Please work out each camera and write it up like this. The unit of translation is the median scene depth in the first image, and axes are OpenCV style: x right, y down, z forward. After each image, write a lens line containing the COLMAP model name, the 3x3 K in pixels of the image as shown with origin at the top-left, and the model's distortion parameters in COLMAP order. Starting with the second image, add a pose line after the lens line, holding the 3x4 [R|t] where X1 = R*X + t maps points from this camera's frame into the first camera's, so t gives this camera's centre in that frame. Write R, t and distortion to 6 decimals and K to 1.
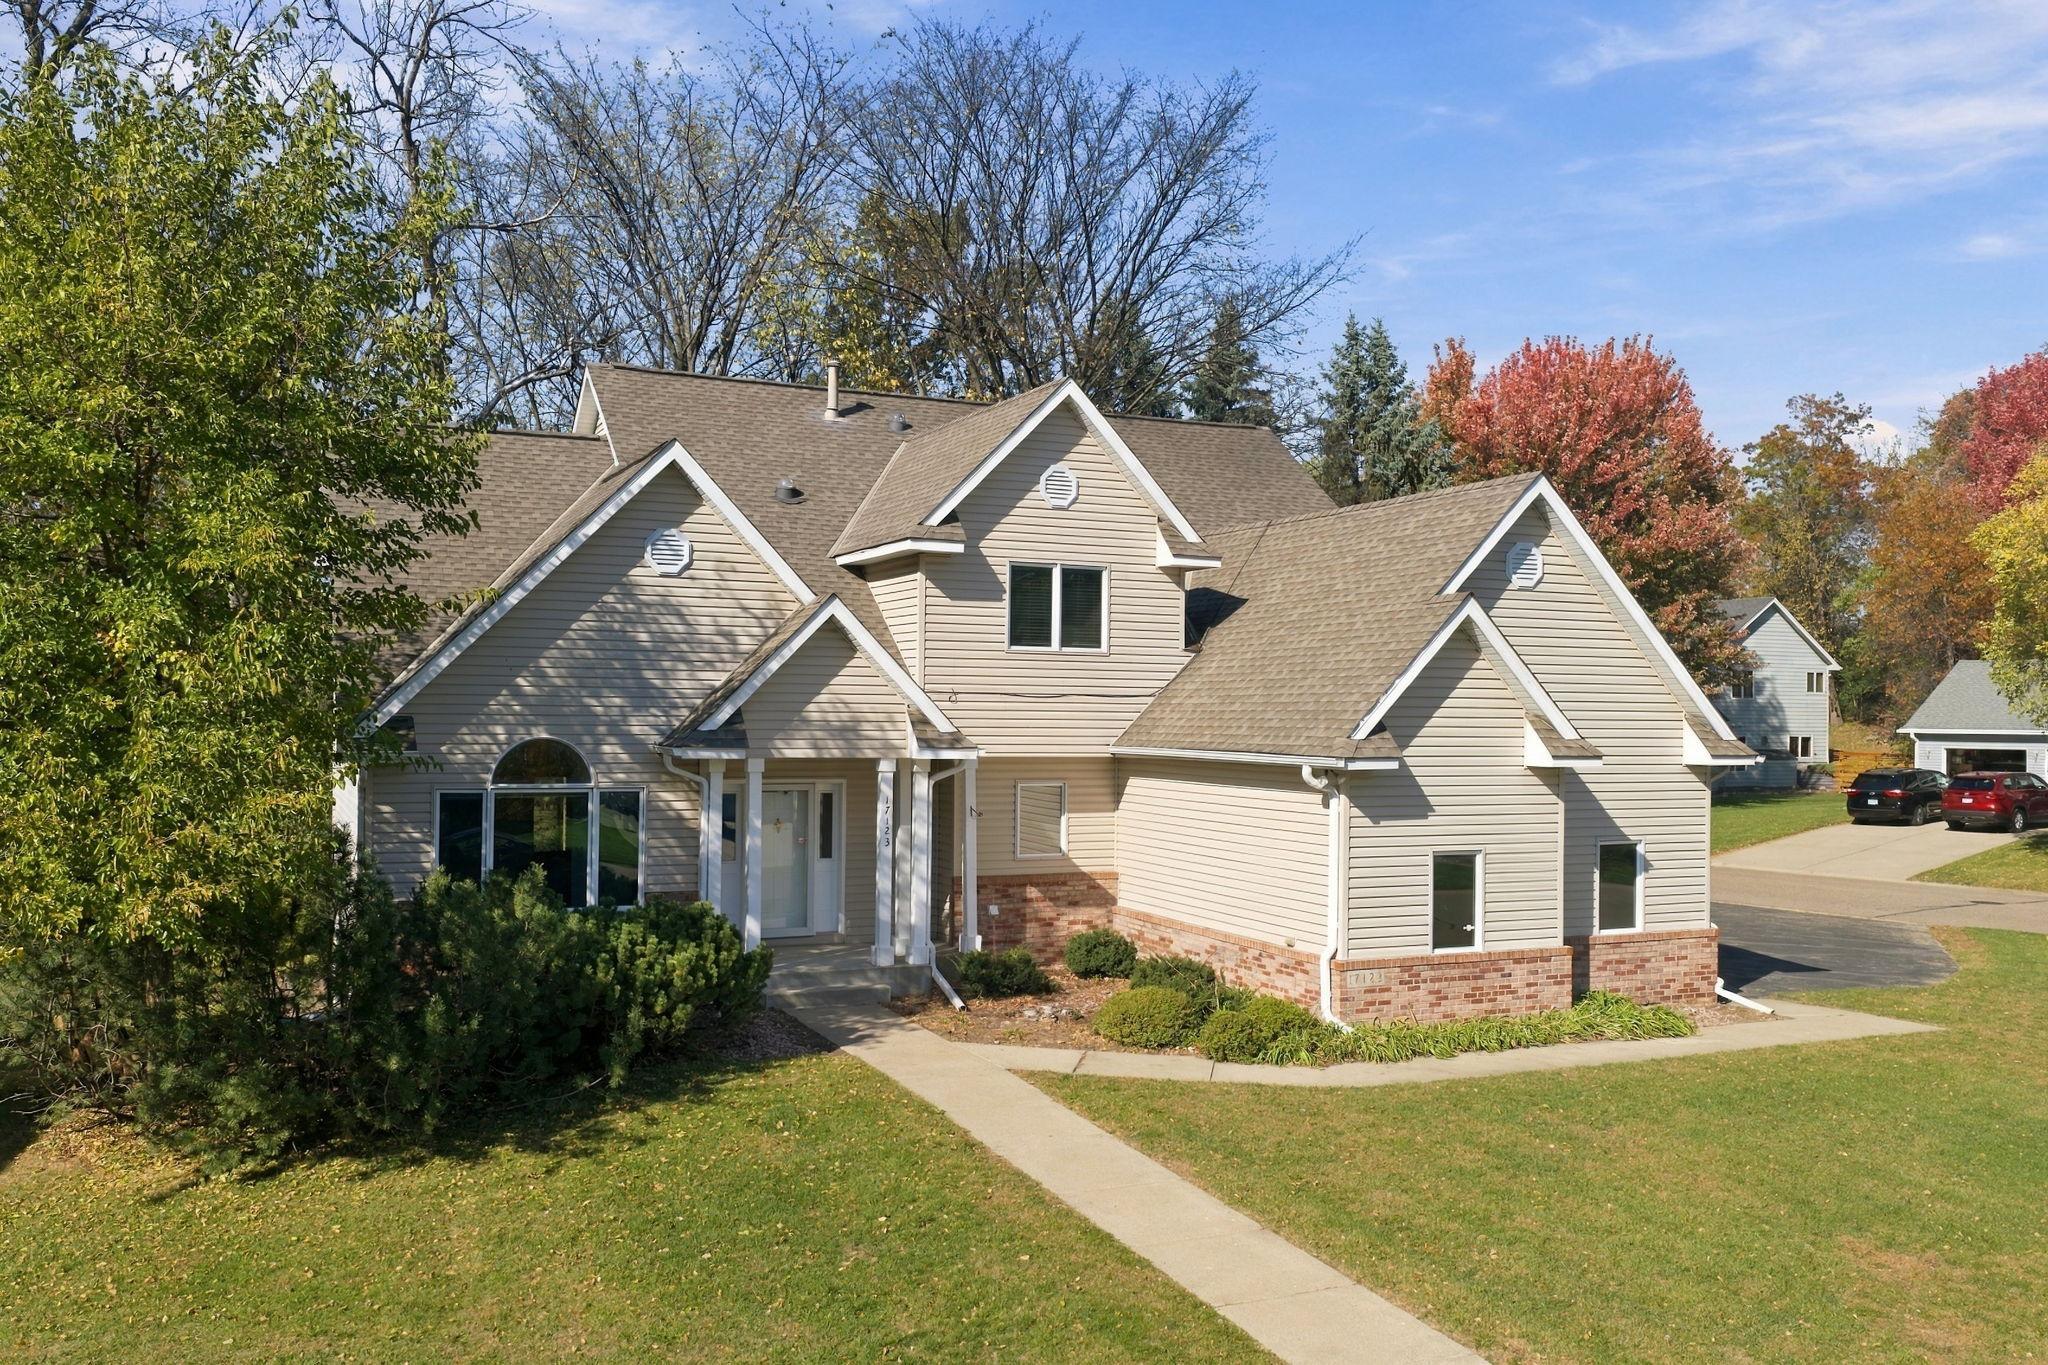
lens RADIAL K [[1698.7, 0, 1007.9], [0, 1698.7, 704.7], [0, 0, 1]] dist [0.013269, -0.018790]
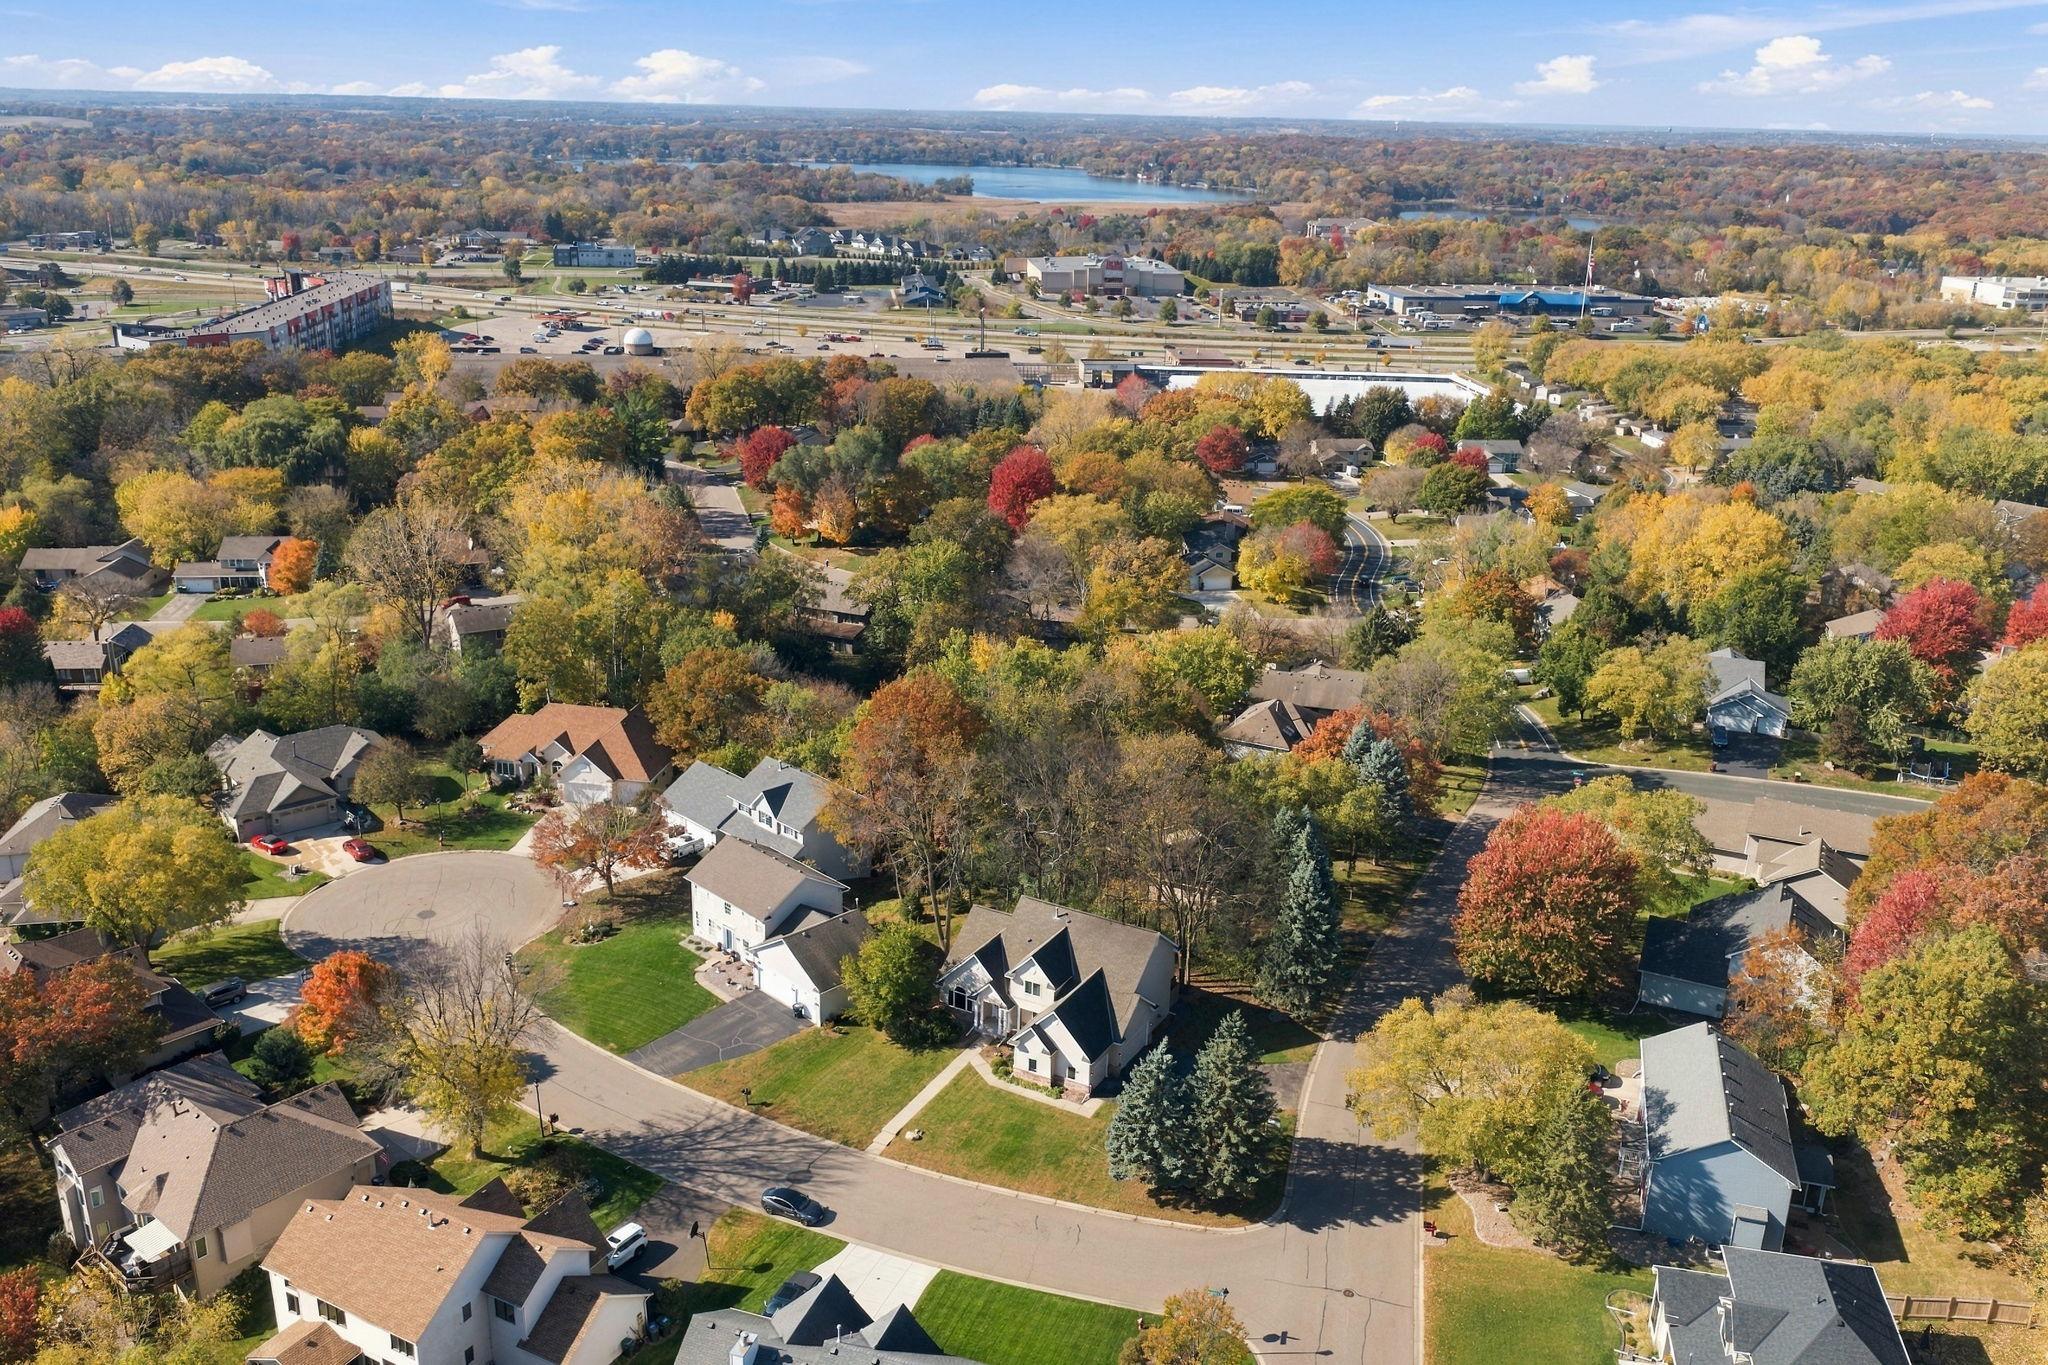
lens RADIAL K [[1698.7, 0, 1031.7], [0, 1698.7, 678.3], [0, 0, 1]] dist [0.013269, -0.018790]
pose [[0.591927, 0.258165, -0.763527, 4.563713], [-0.011949, 0.950020, 0.311959, -3.135988], [0.805903, -0.175534, 0.565427, -2.307223]]
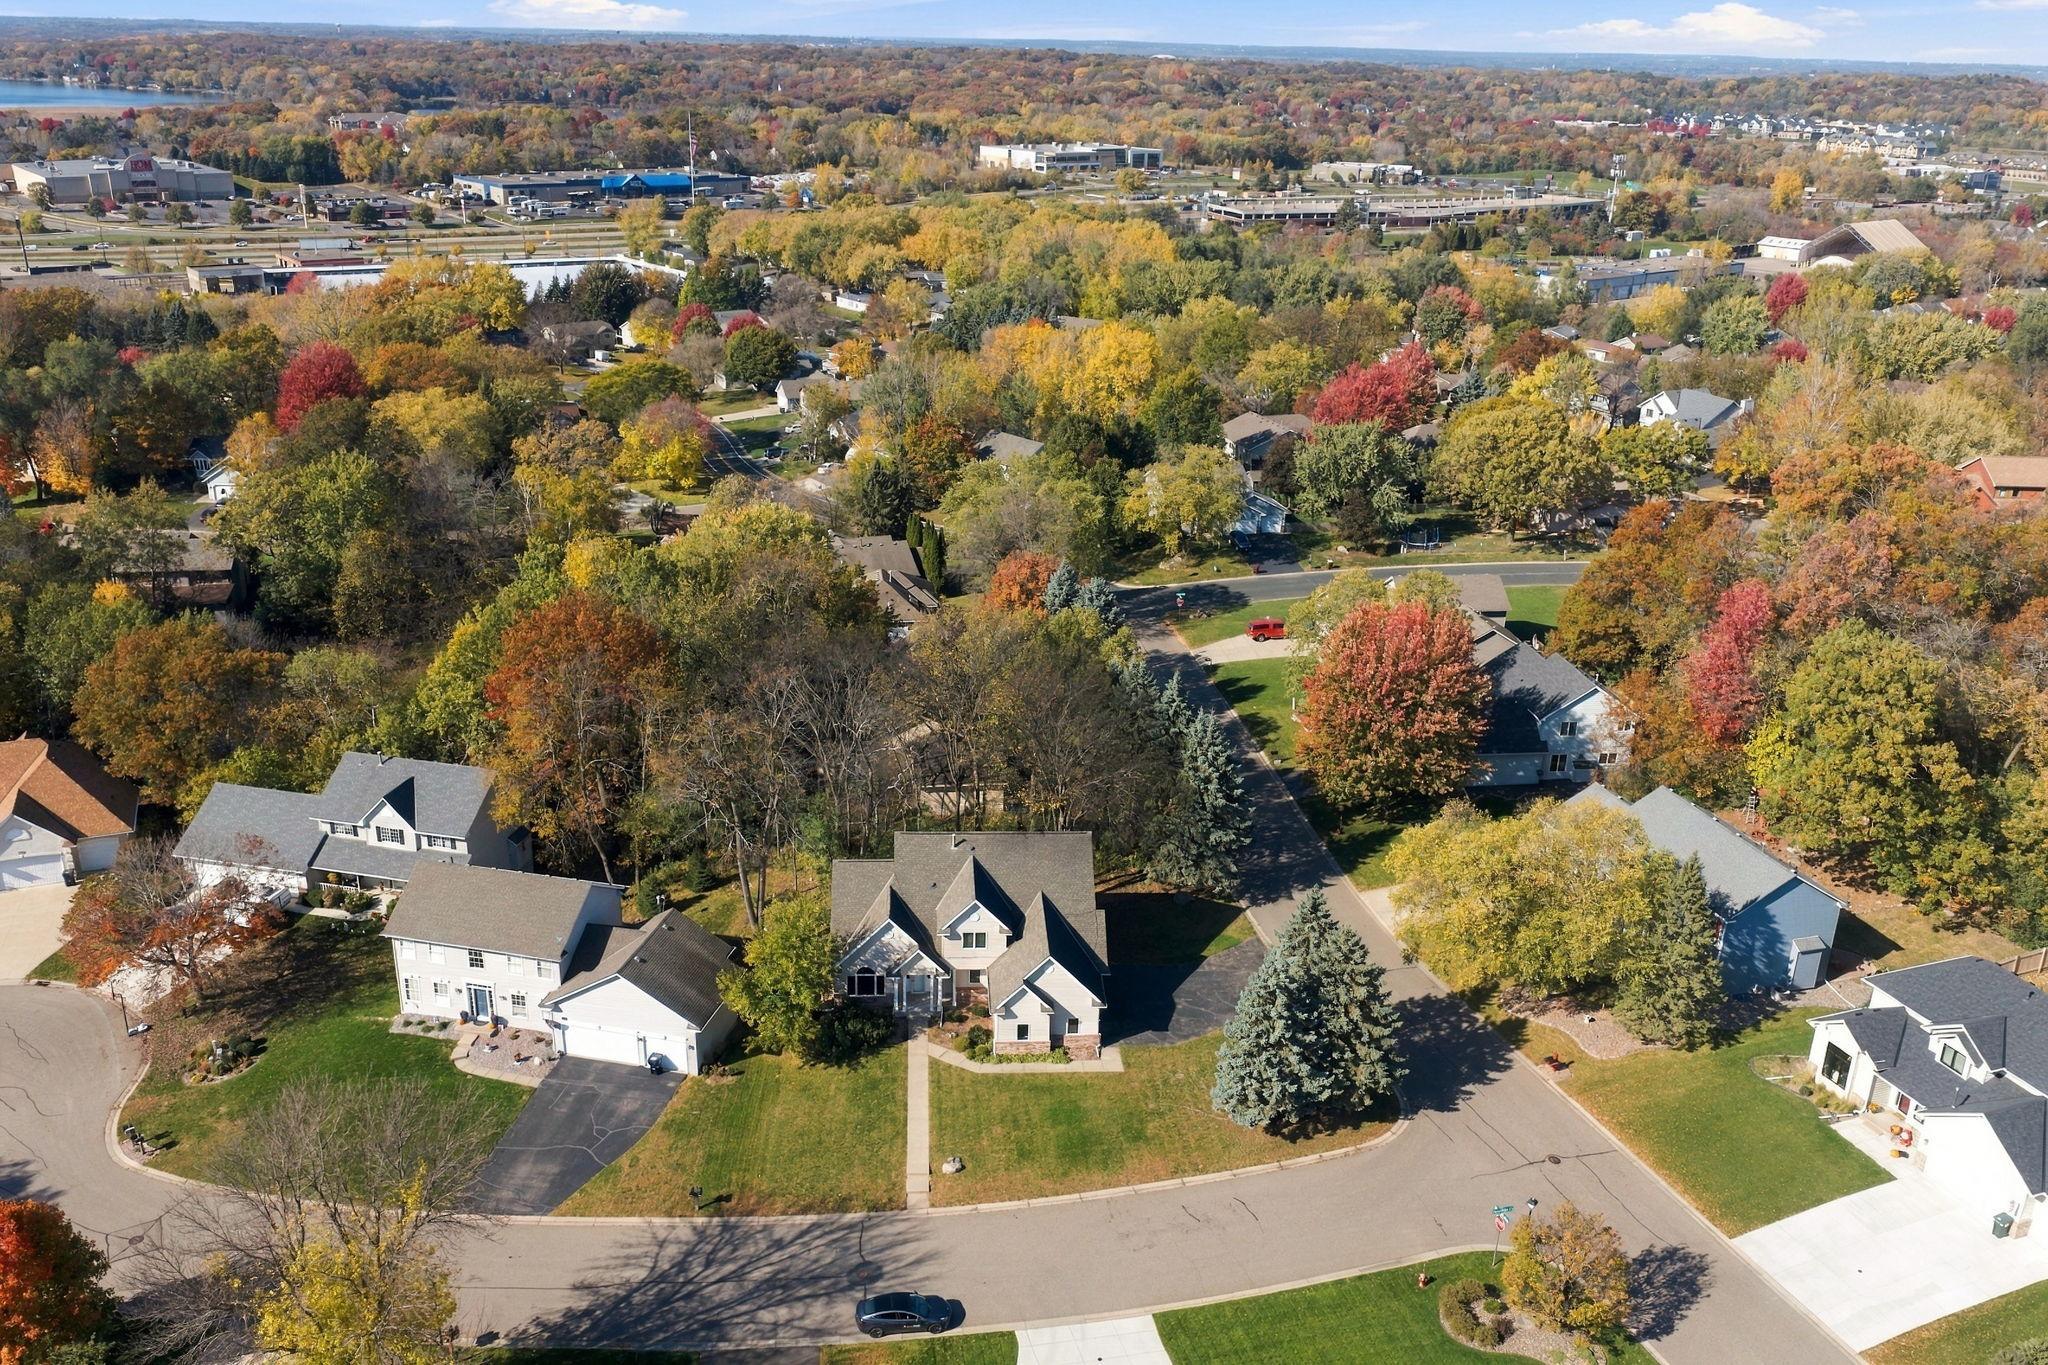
lens RADIAL K [[1698.7, 0, 1030.5], [0, 1698.7, 678.4], [0, 0, 1]] dist [0.013269, -0.018790]
pose [[0.933312, 0.135402, -0.332559, 1.713192], [-0.009839, 0.935472, 0.353265, -2.509045], [0.358932, -0.326434, 0.874419, -2.920808]]
